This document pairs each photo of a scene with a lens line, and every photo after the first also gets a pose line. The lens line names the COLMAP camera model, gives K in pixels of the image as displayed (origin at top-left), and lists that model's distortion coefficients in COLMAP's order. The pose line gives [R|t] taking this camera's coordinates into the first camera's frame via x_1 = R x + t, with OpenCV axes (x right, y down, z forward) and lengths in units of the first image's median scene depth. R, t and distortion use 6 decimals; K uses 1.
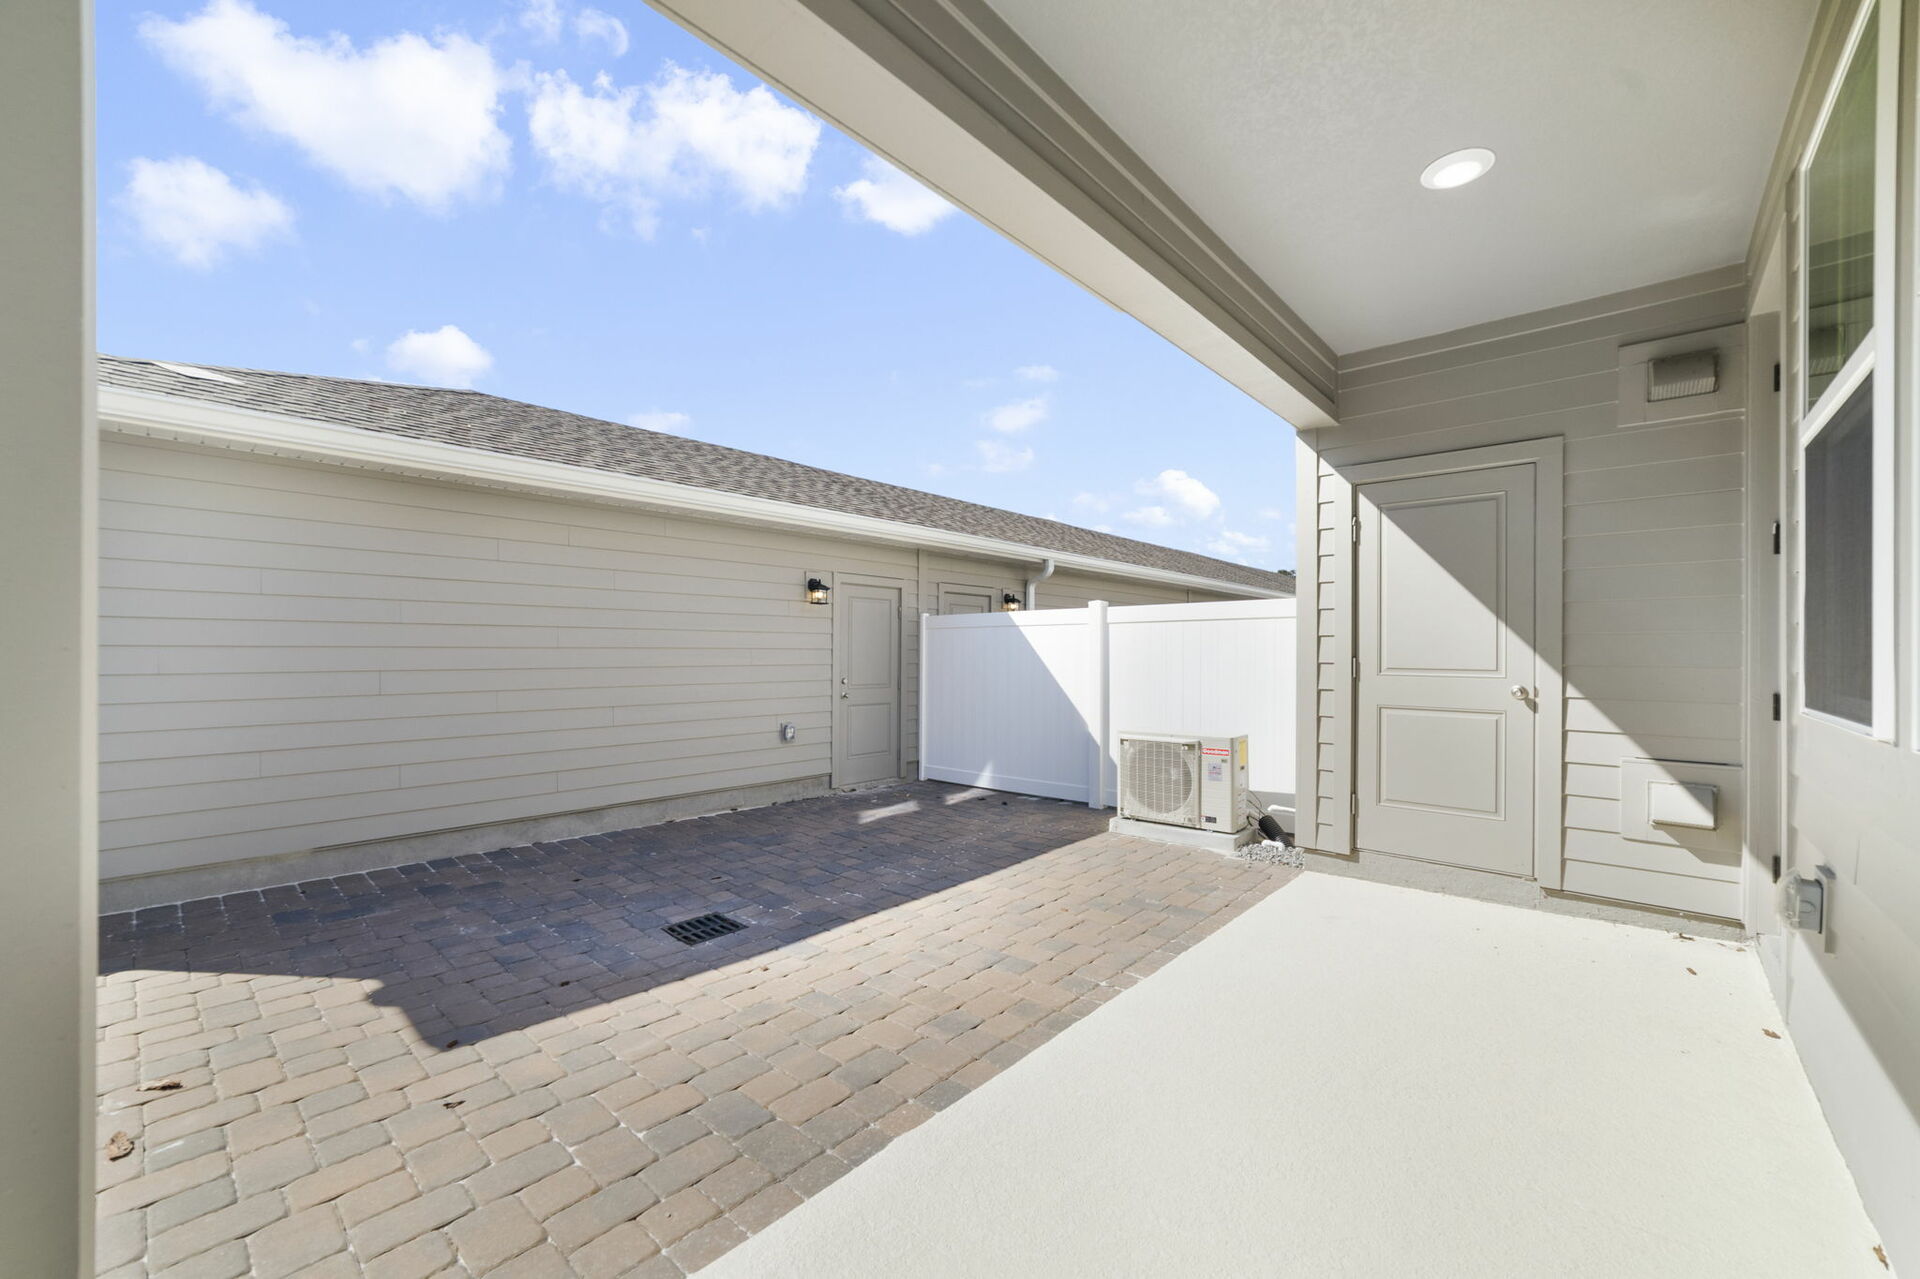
lens RADIAL K [[740.3, 0, 953.9], [0, 740.3, 652.2], [0, 0, 1]] dist [-0.000099, 0.000002]
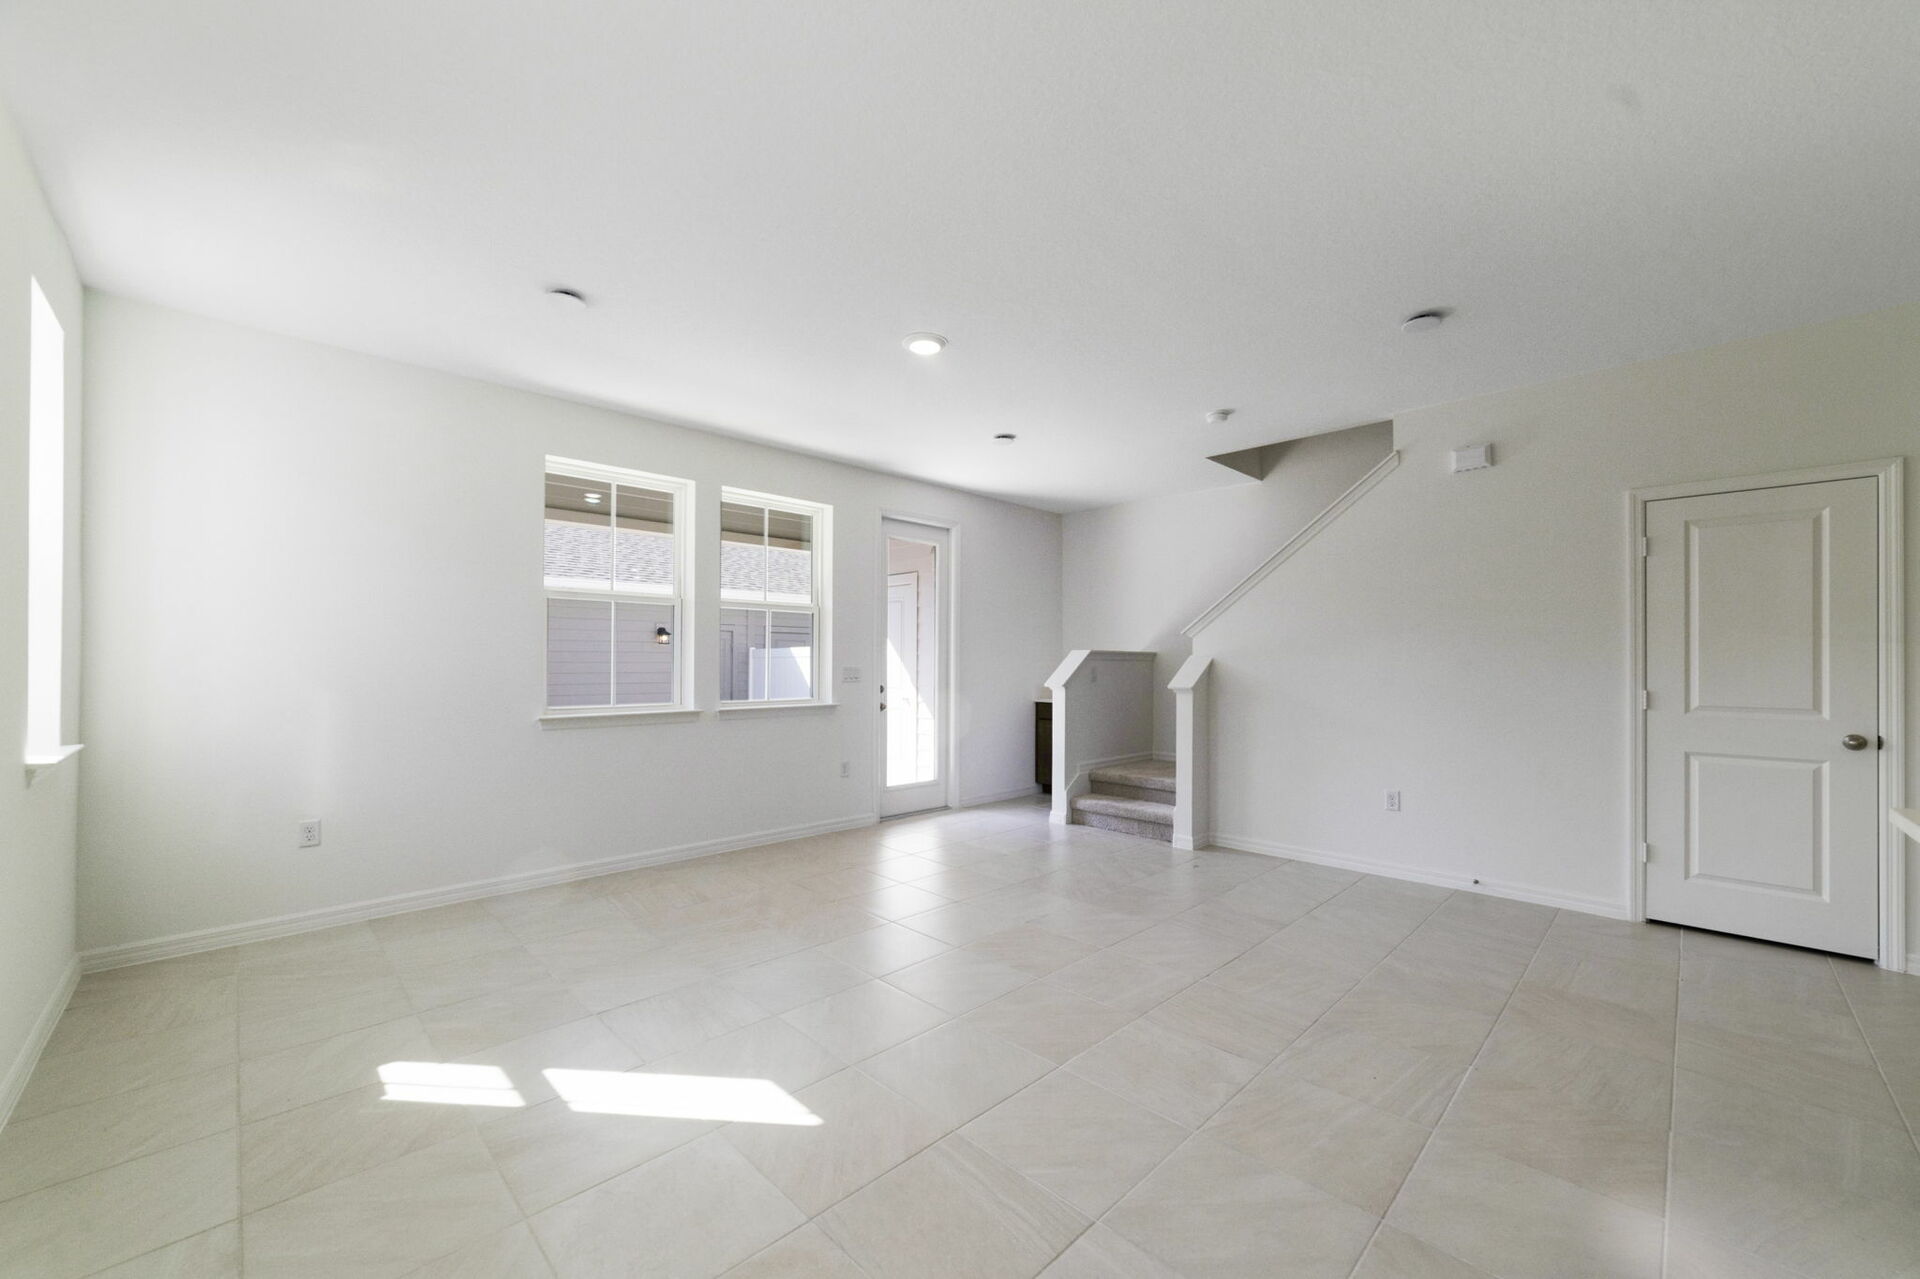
lens RADIAL K [[740.3, 0, 953.9], [0, 740.3, 652.2], [0, 0, 1]] dist [-0.000099, 0.000002]
pose [[0.997291, -0.007598, -0.073170, 0.529085], [0.006374, 0.999836, -0.016948, -0.016767], [0.073287, 0.016436, 0.997175, -0.504815]]
